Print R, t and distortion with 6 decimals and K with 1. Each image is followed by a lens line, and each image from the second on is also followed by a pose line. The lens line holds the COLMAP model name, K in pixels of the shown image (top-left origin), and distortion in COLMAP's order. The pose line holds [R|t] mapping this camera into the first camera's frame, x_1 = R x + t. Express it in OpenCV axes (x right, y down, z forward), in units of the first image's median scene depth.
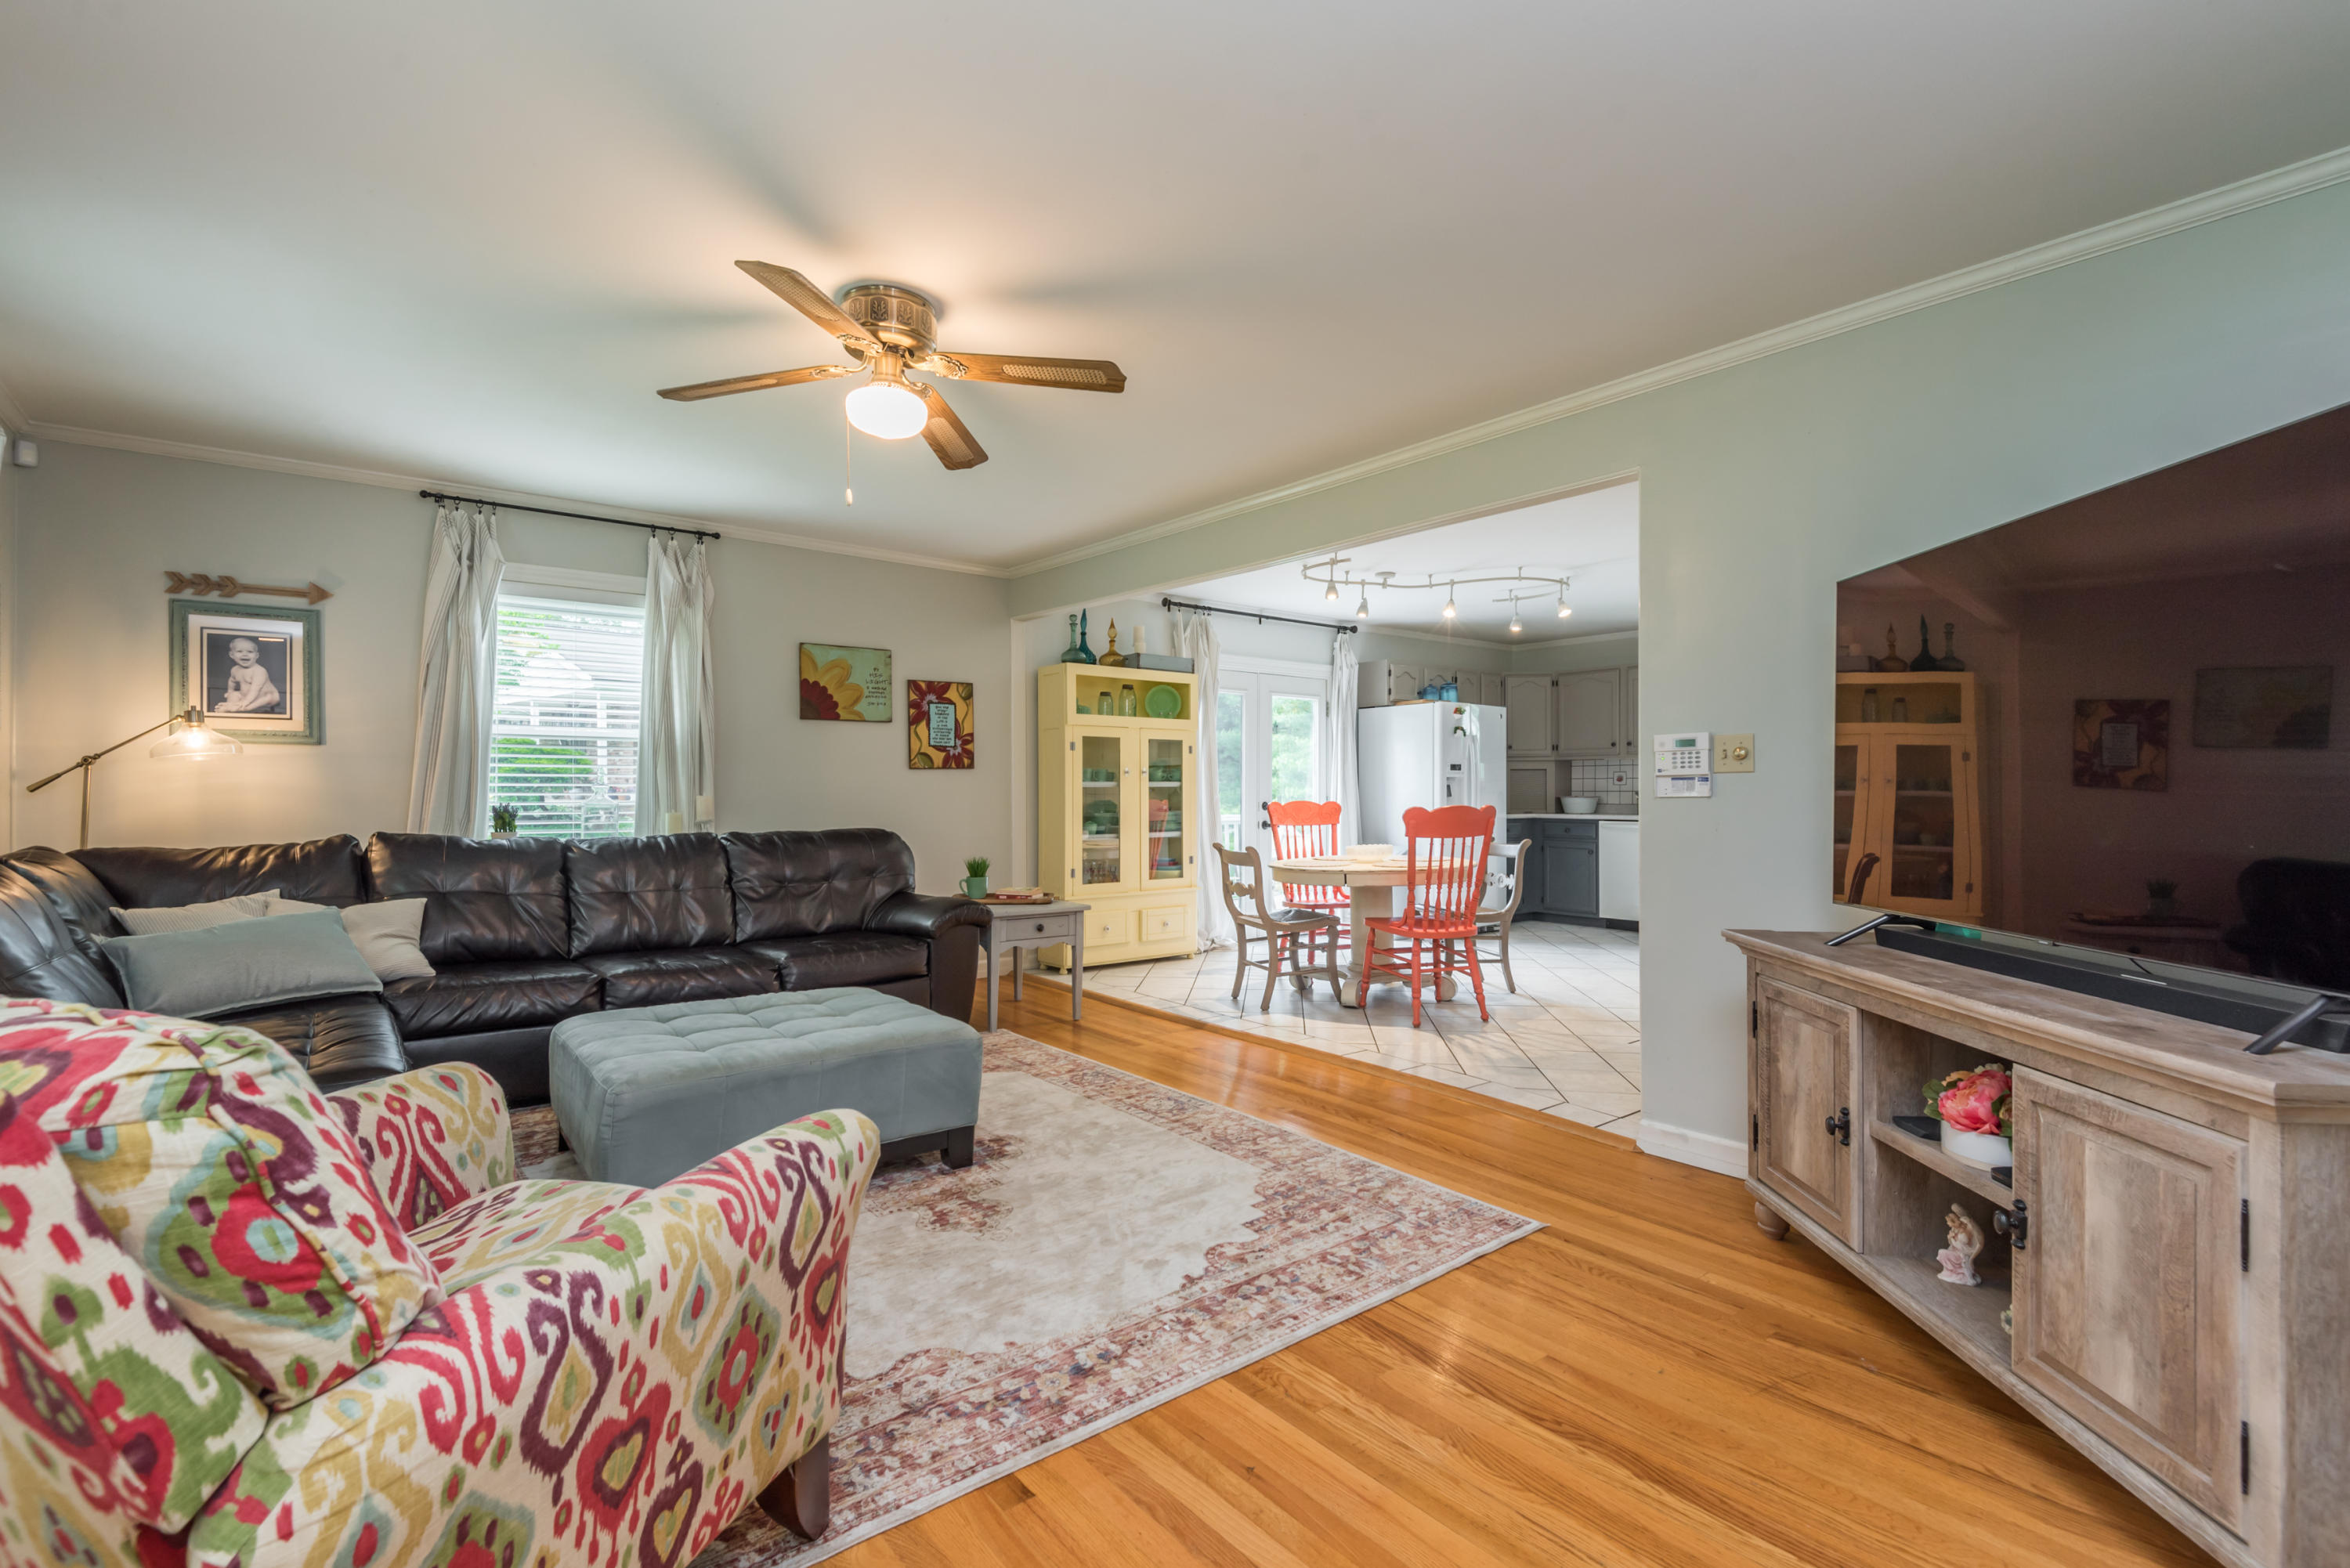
lens RADIAL K [[1056.9, 0, 1173.6], [0, 1056.9, 783.0], [0, 0, 1]] dist [0.020661, -0.005265]
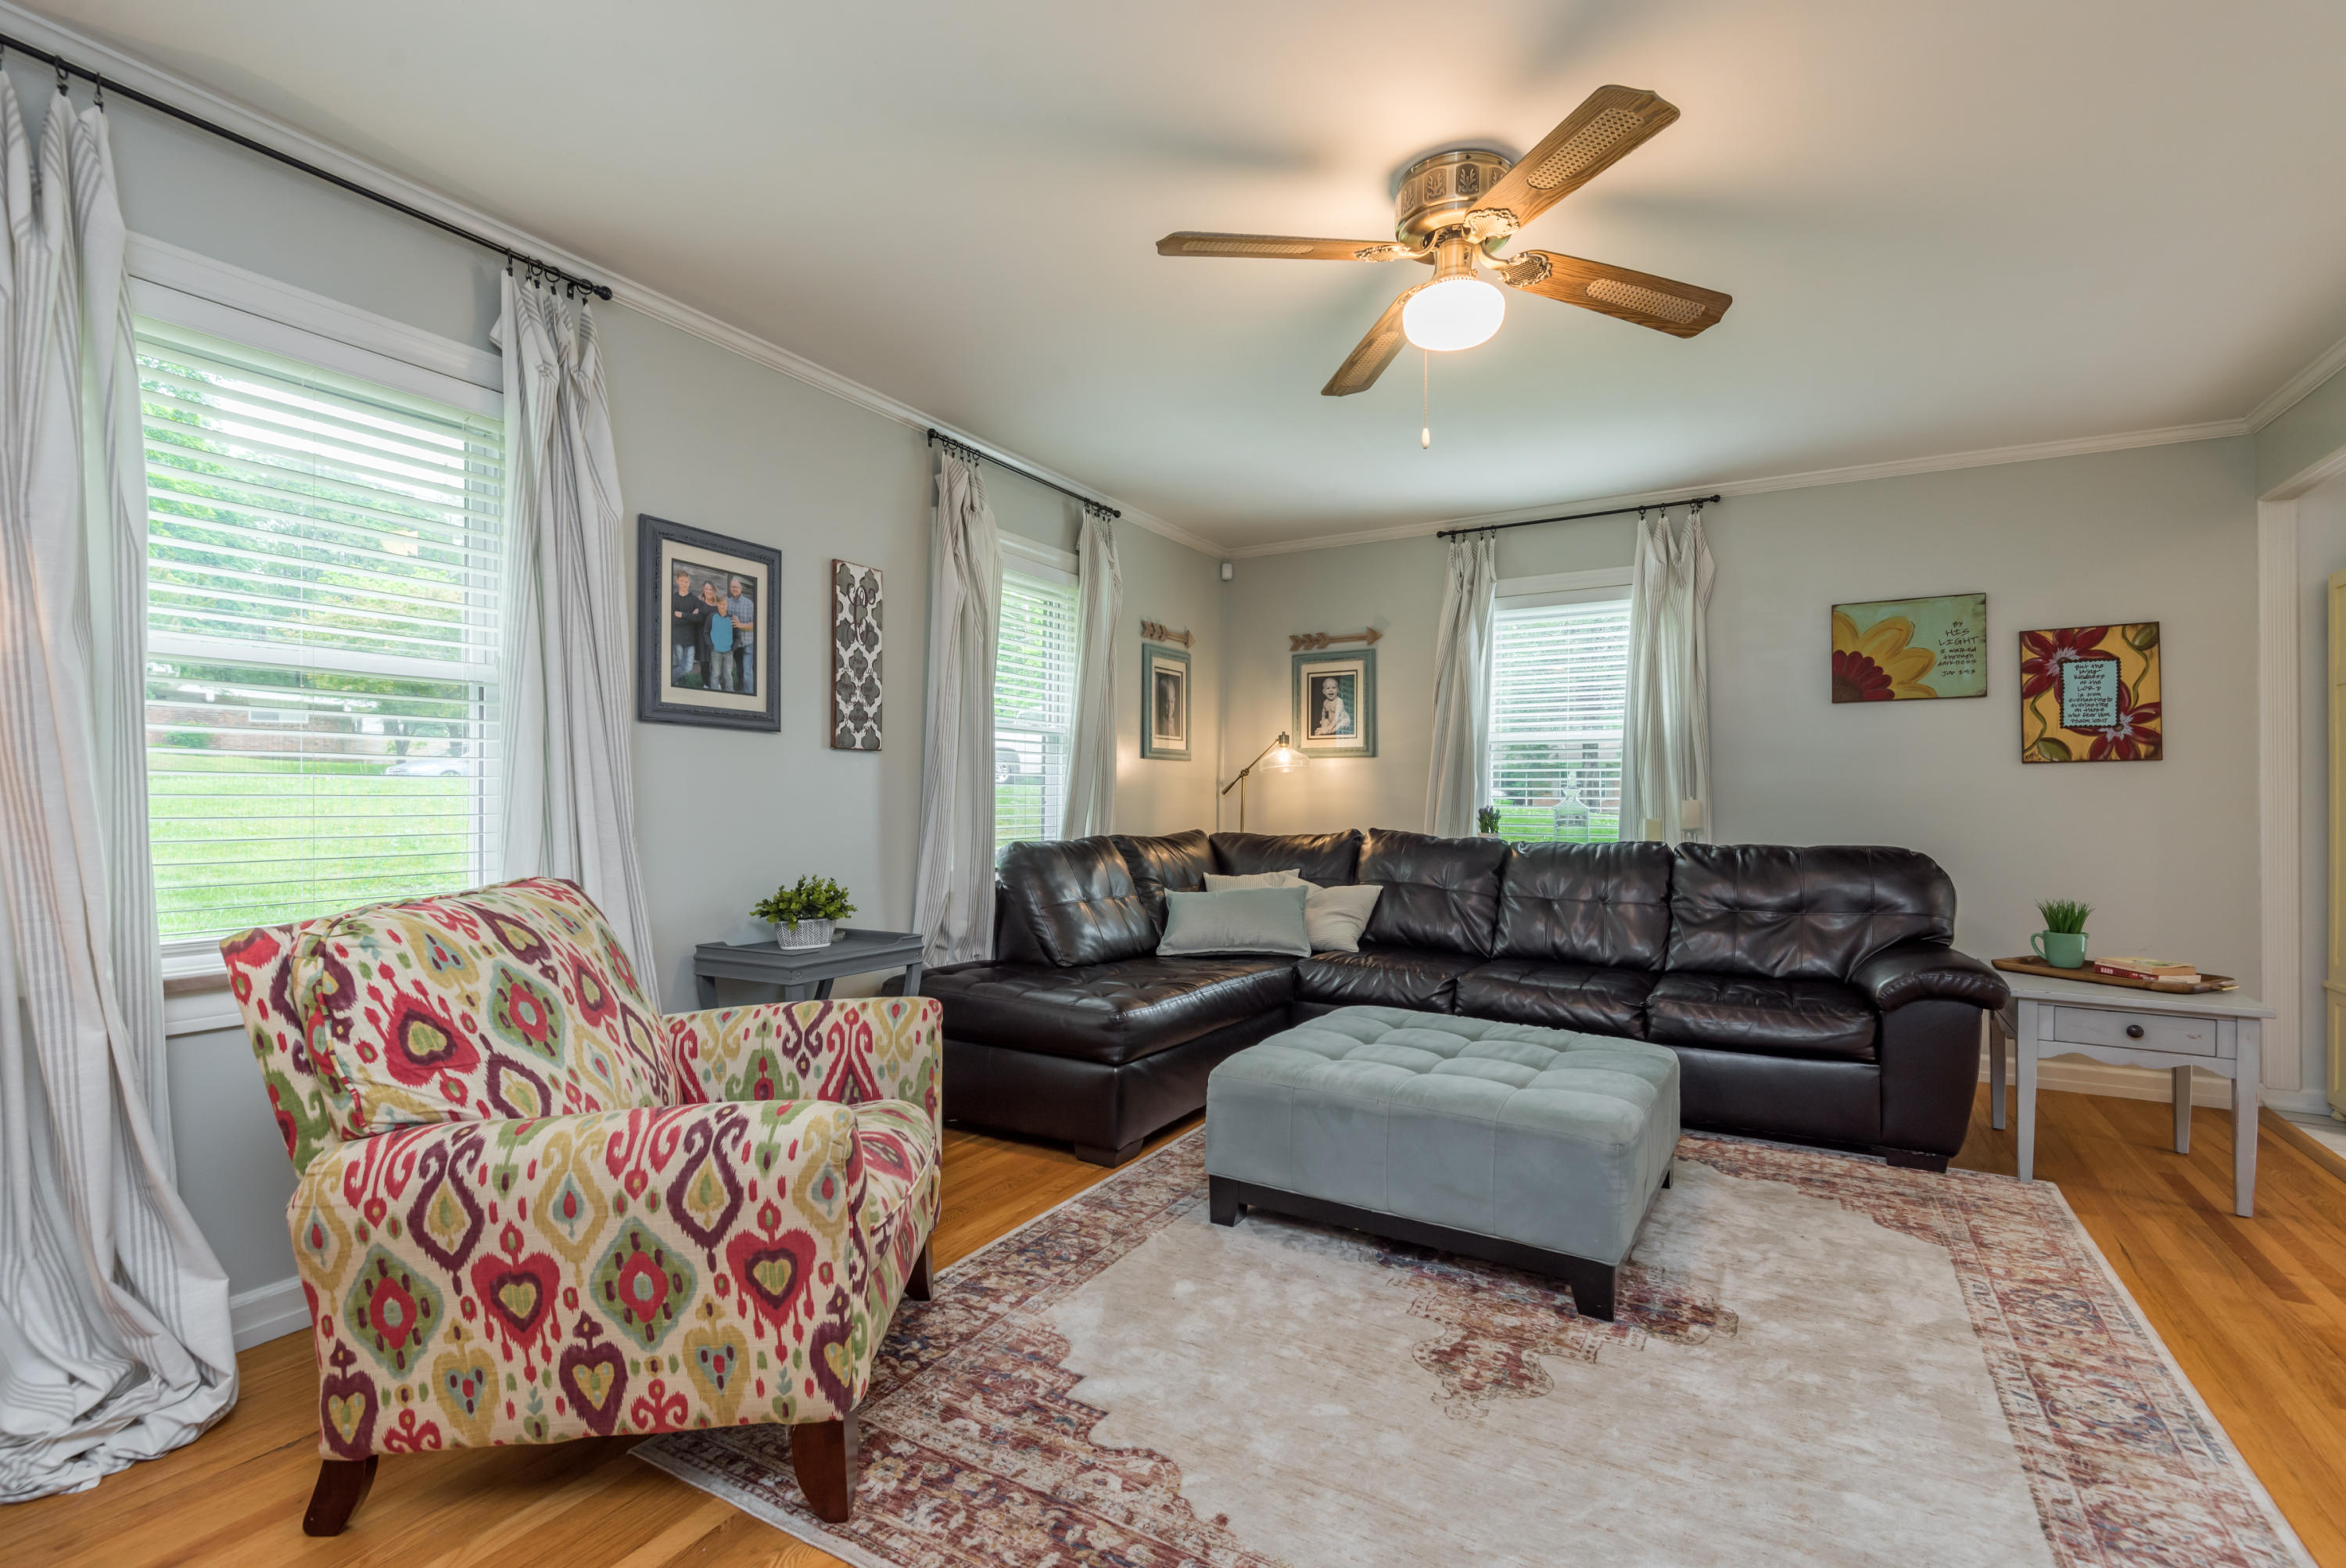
lens RADIAL K [[1055.2, 0, 1163.8], [0, 1055.2, 791.5], [0, 0, 1]] dist [0.020661, -0.005265]
pose [[0.362094, -0.002754, -0.932138, 0.285715], [0.003684, 0.999992, -0.001523, 0.006051], [0.932134, -0.002883, 0.362101, 0.365911]]
